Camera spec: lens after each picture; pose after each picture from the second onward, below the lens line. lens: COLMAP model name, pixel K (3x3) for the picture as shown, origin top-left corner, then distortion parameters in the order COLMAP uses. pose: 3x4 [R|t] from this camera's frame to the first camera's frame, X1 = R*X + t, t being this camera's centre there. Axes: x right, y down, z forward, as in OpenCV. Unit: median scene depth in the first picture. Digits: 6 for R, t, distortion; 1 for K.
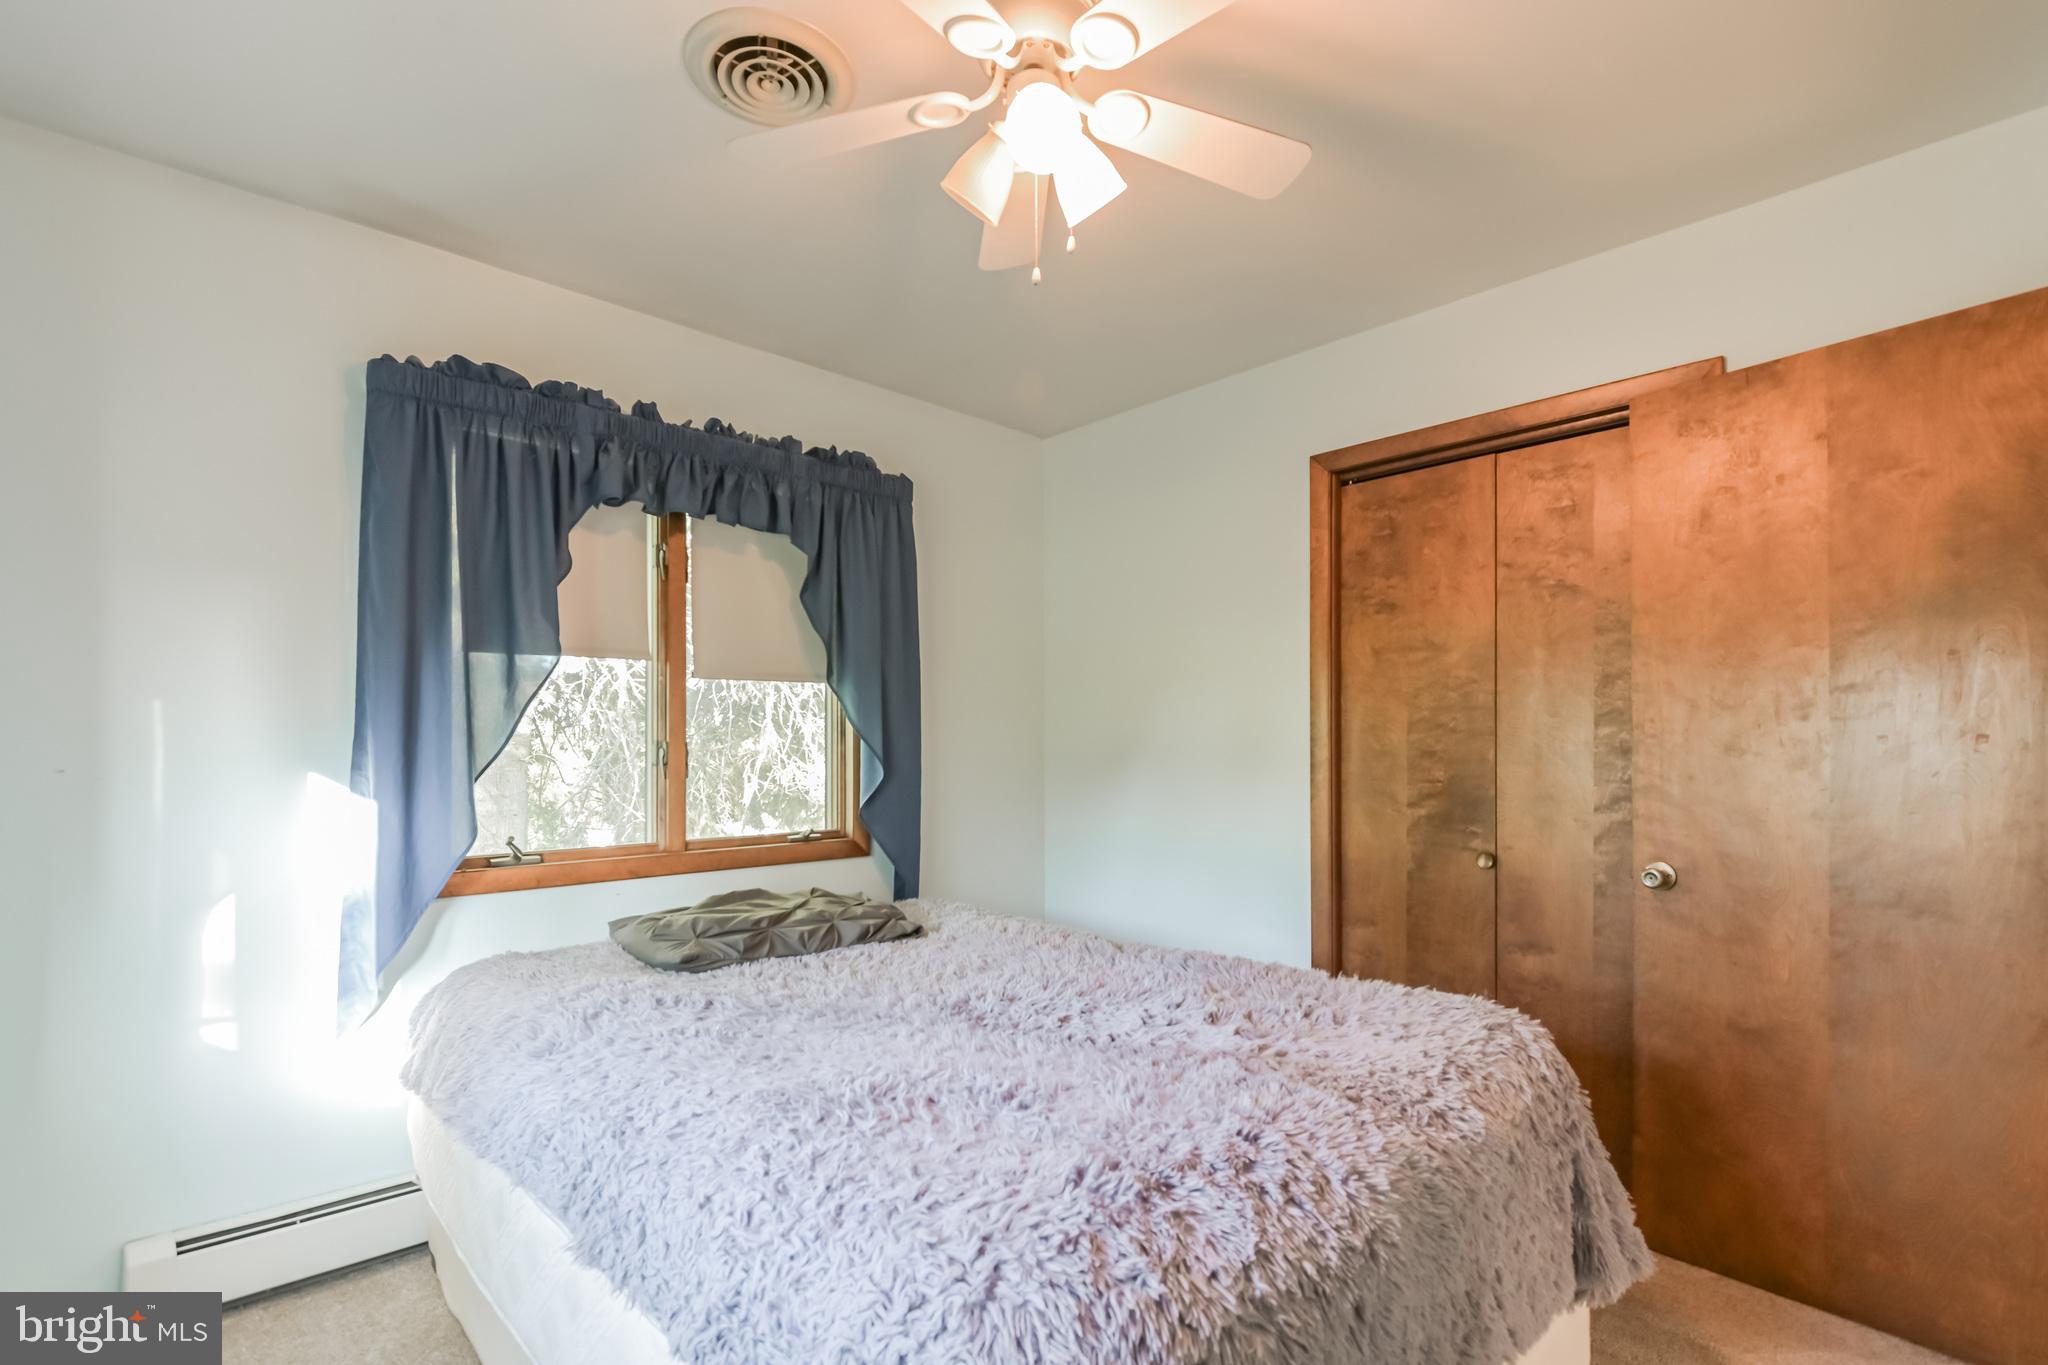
lens RADIAL K [[922.6, 0, 1018.7], [0, 922.6, 745.6], [0, 0, 1]] dist [0.000365, -0.009303]
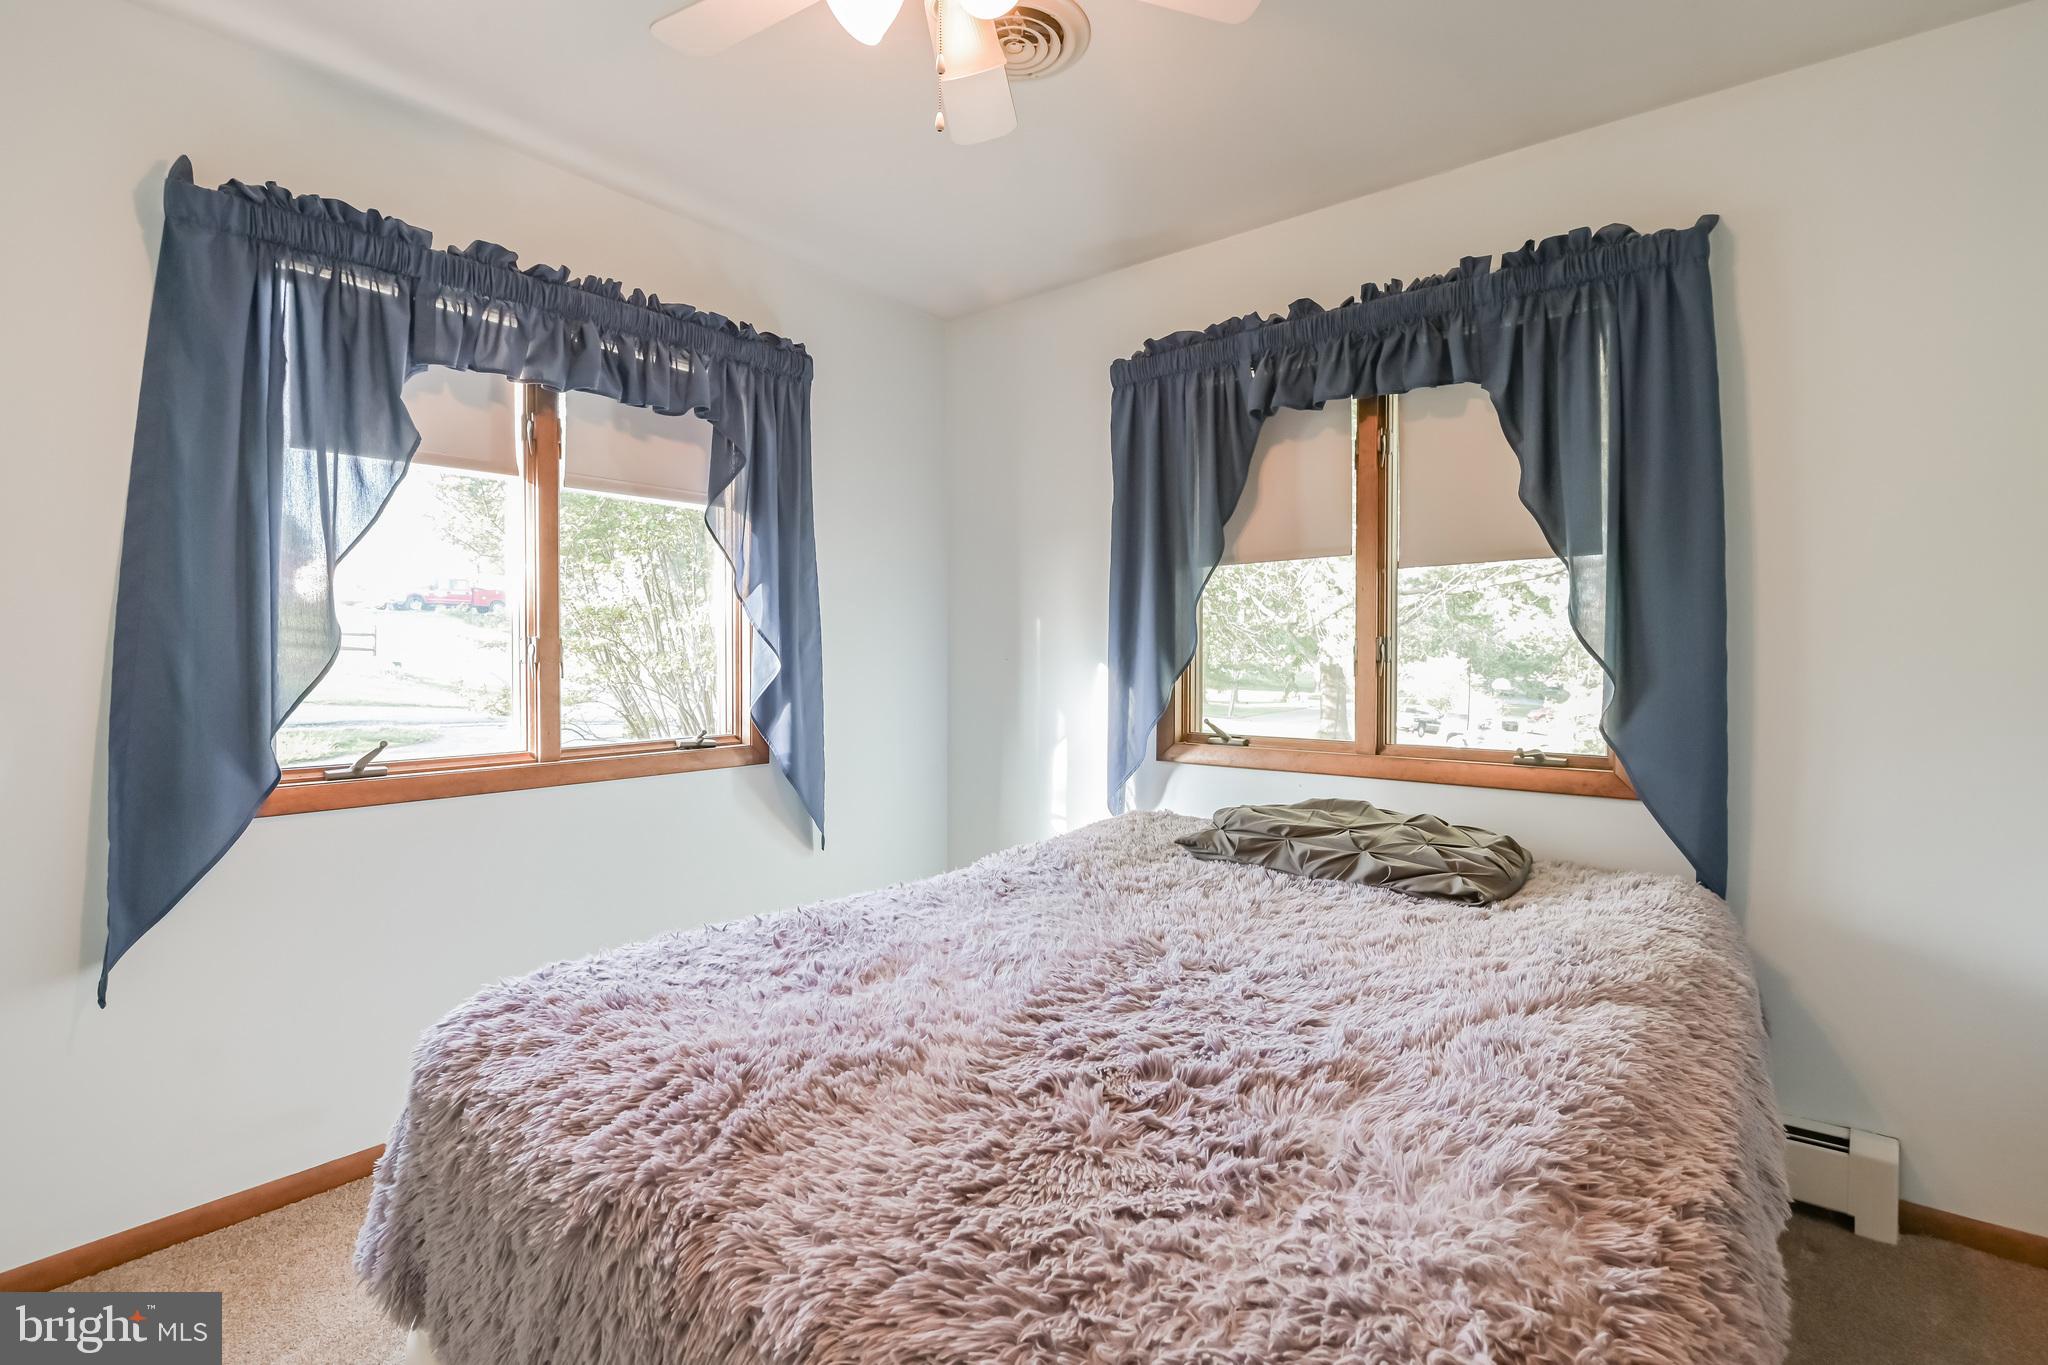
lens RADIAL K [[934.1, 0, 1026.3], [0, 934.1, 636.2], [0, 0, 1]] dist [0.001034, -0.010062]
pose [[0.148798, -0.013687, -0.988773, 0.556724], [0.006510, 0.999896, -0.012861, 0.005539], [0.988846, -0.004523, 0.148871, 0.545546]]
